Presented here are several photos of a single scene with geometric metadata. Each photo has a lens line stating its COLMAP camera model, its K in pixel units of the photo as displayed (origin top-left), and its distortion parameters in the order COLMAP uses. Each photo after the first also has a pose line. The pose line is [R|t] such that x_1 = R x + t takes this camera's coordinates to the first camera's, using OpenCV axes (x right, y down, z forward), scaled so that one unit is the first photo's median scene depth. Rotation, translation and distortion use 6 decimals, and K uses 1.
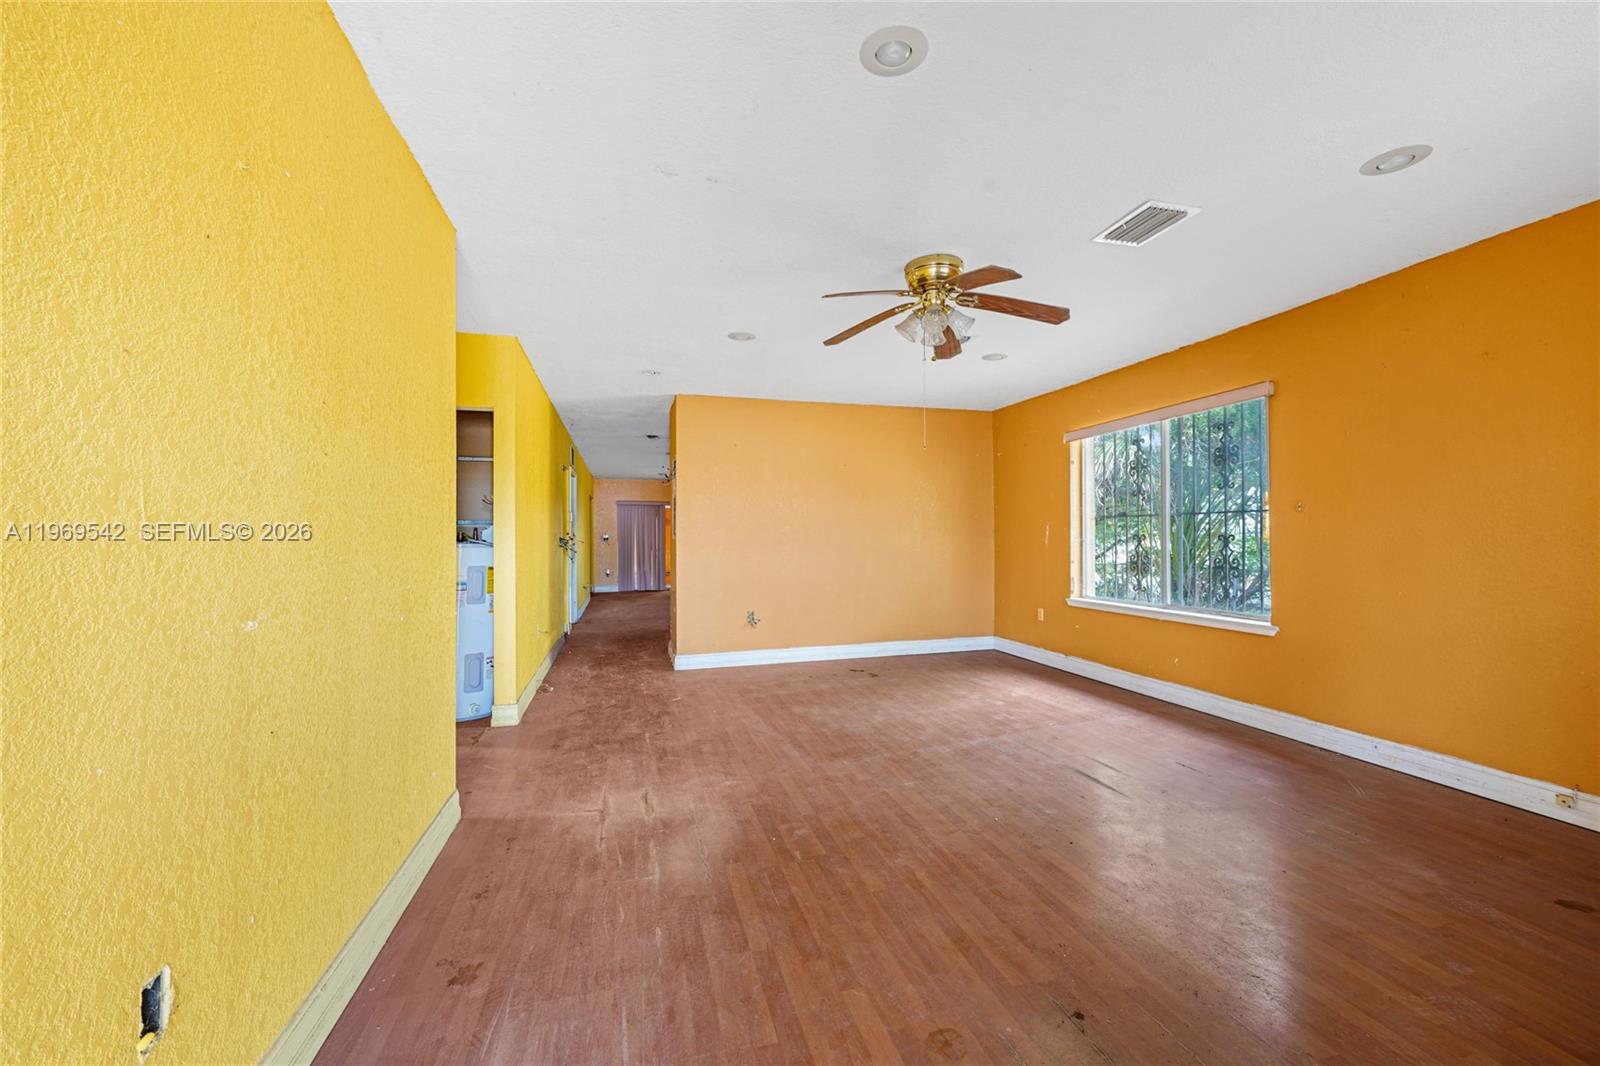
lens RADIAL K [[611.5, 0, 800.7], [0, 611.5, 522.3], [0, 0, 1]] dist [0.000322, 0.000031]
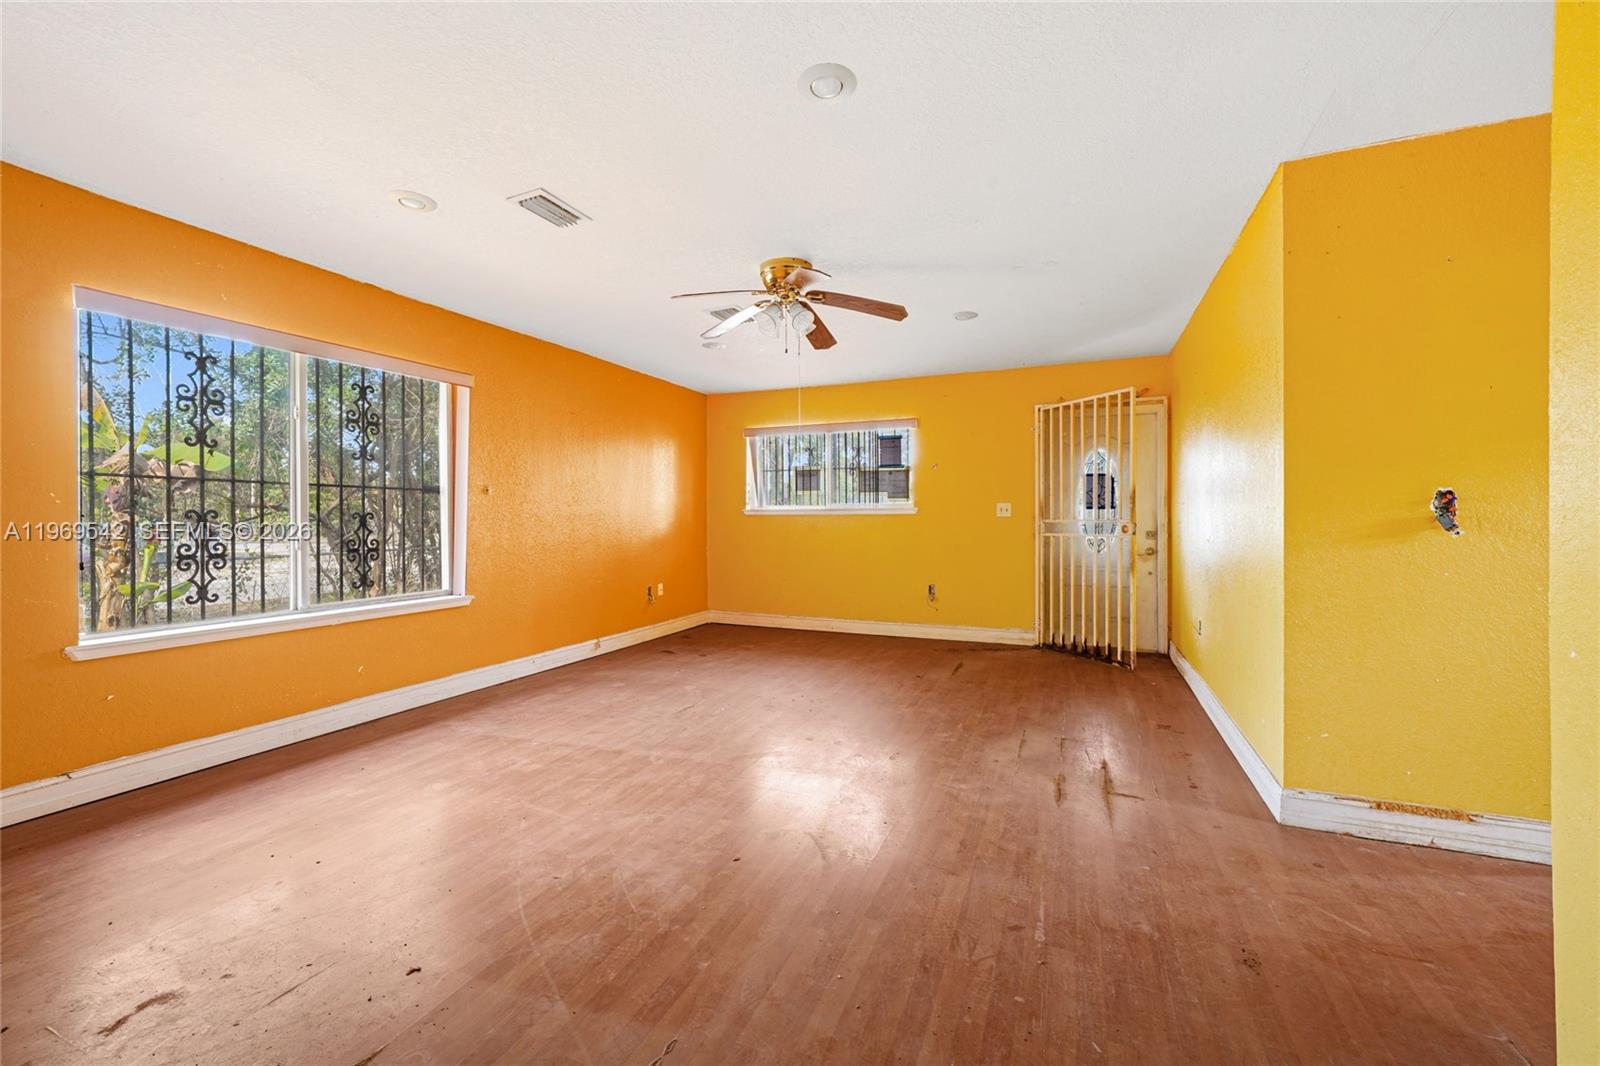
lens RADIAL K [[611.5, 0, 800.7], [0, 611.5, 522.3], [0, 0, 1]] dist [0.000322, 0.000031]
pose [[-0.766093, 0.000352, 0.642730, -0.413650], [-0.012835, 0.999792, -0.015846, 0.045407], [-0.642602, -0.020389, -0.765929, 1.490002]]
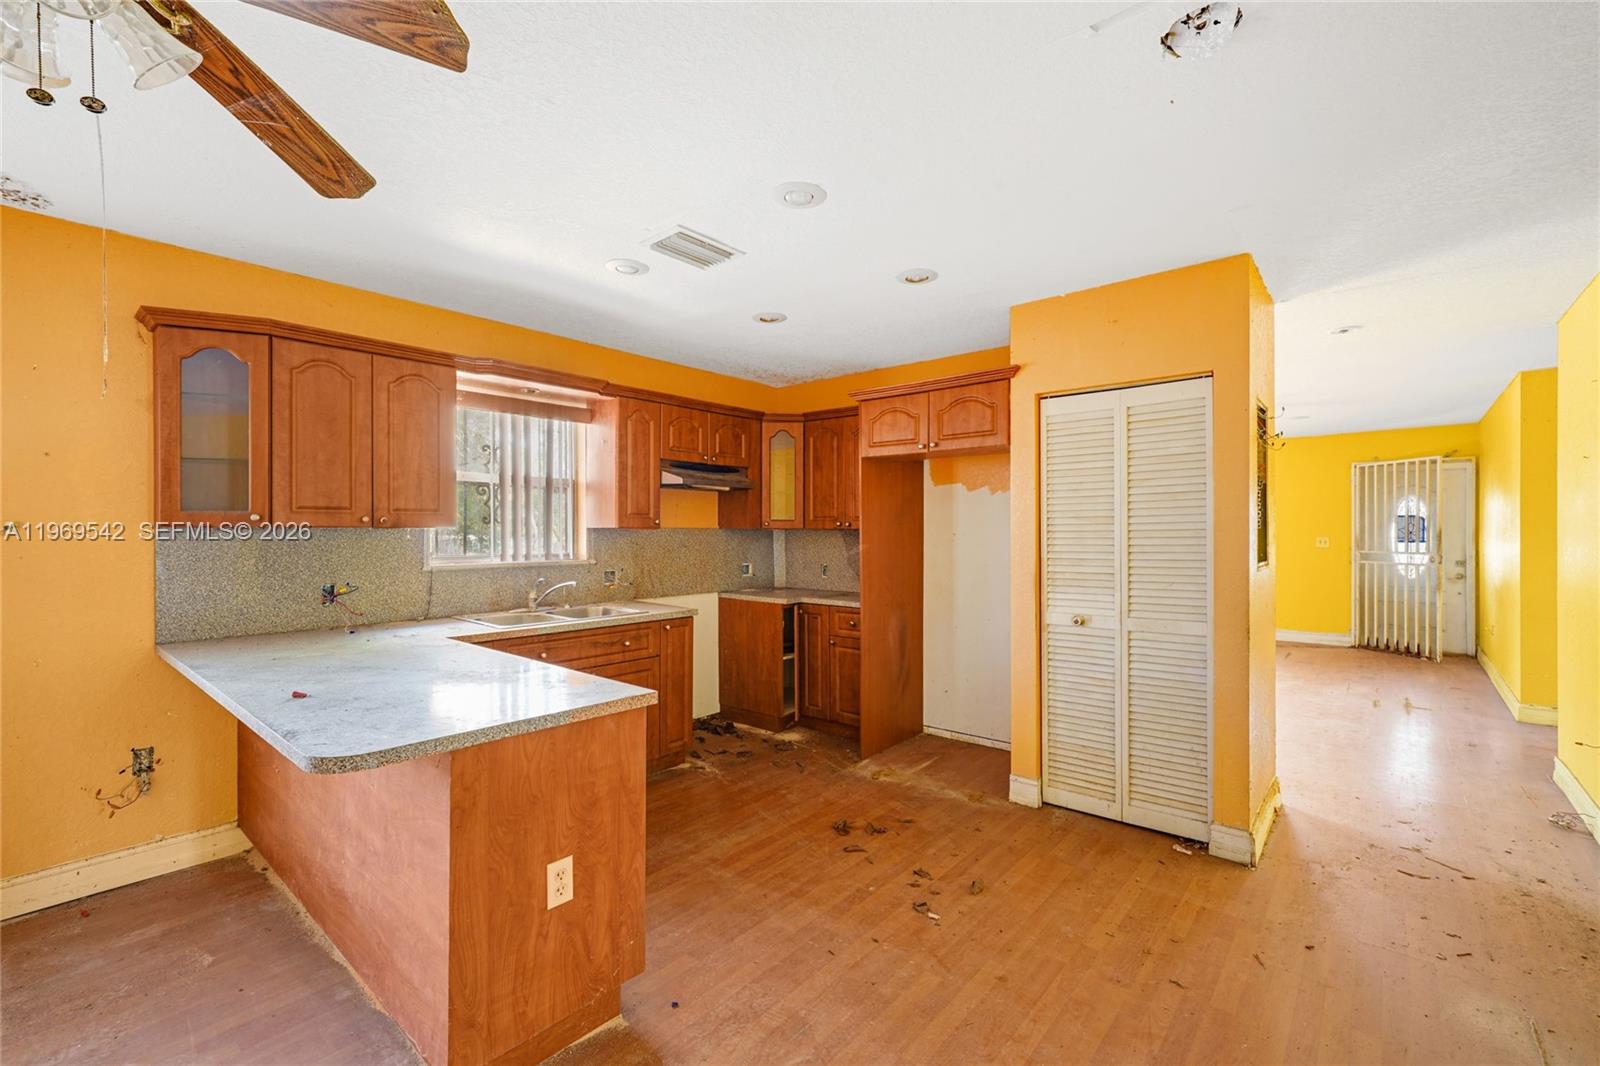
lens RADIAL K [[698.7, 0, 781.8], [0, 698.7, 533.4], [0, 0, 1]] dist [0.001937, 0.000378]
pose [[-0.545742, -0.001713, 0.837951, -0.725922], [-0.019772, 0.999746, -0.010833, 0.018211], [-0.837720, -0.022480, -0.545638, 2.563187]]
